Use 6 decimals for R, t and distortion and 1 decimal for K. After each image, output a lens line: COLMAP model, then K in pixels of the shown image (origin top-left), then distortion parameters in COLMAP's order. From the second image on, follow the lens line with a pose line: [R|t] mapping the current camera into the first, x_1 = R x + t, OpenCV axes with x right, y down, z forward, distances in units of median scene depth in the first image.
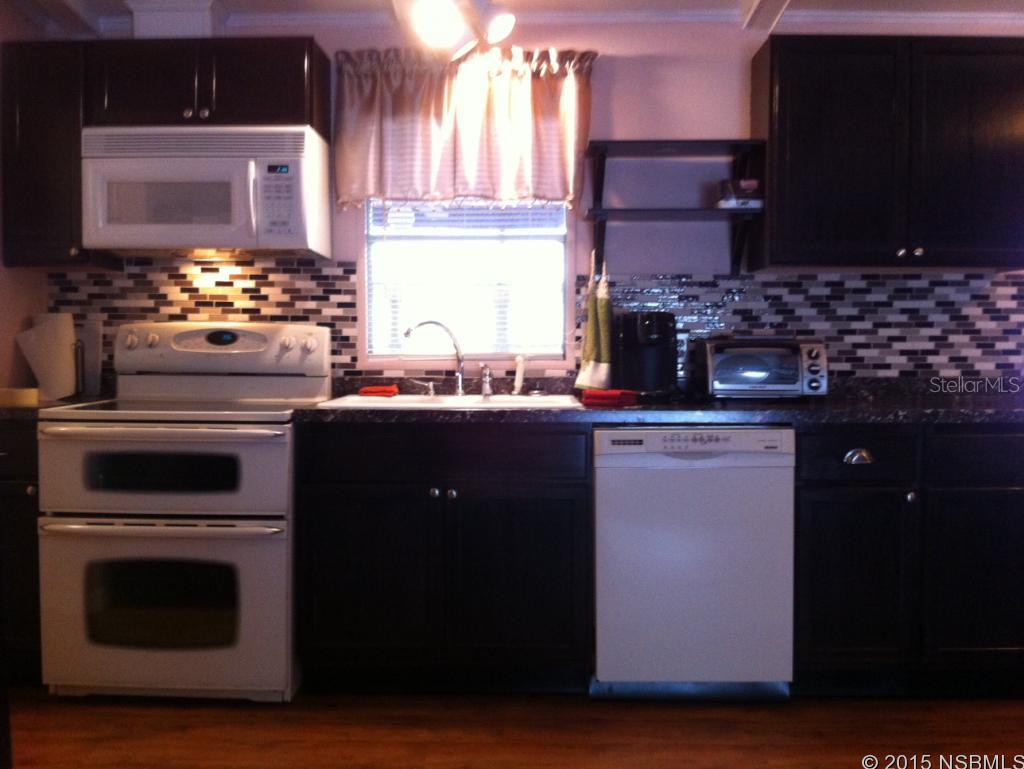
lens RADIAL K [[989.2, 0, 512.0], [0, 989.2, 384.5], [0, 0, 1]] dist [0.089054, -0.304880]
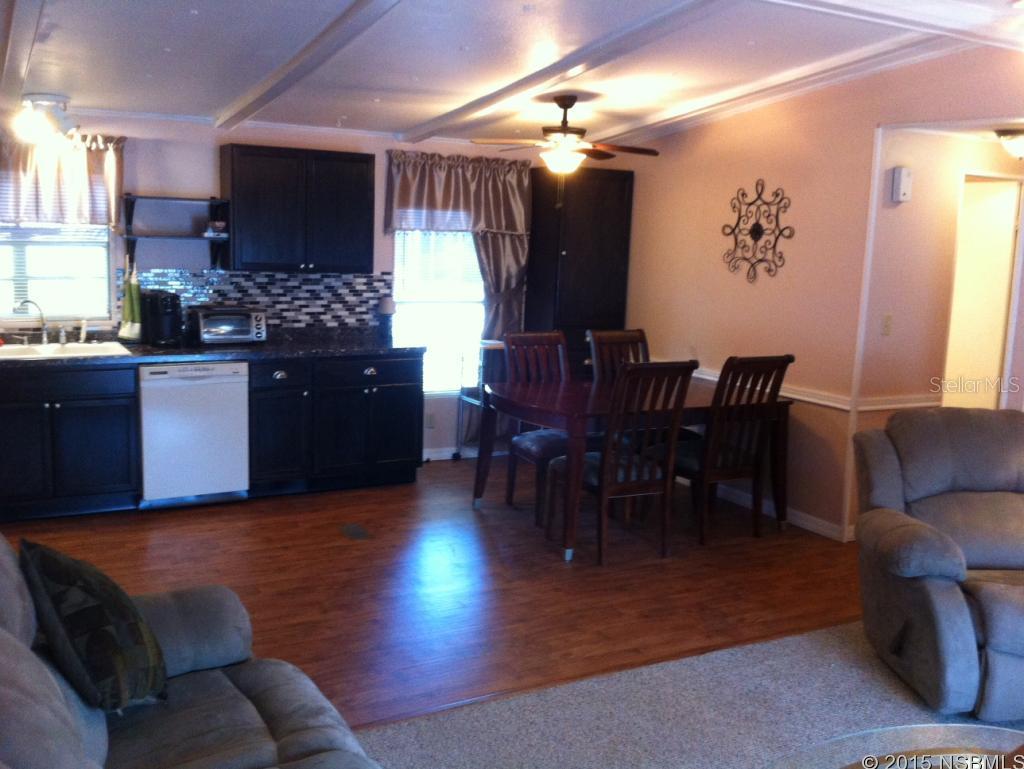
lens RADIAL K [[989.2, 0, 512.0], [0, 989.2, 384.5], [0, 0, 1]] dist [0.089054, -0.304880]
pose [[0.867621, -0.047024, 0.494997, -0.195544], [-0.014467, 0.992709, 0.119664, -0.127865], [-0.497015, -0.110984, 0.860615, -0.788130]]
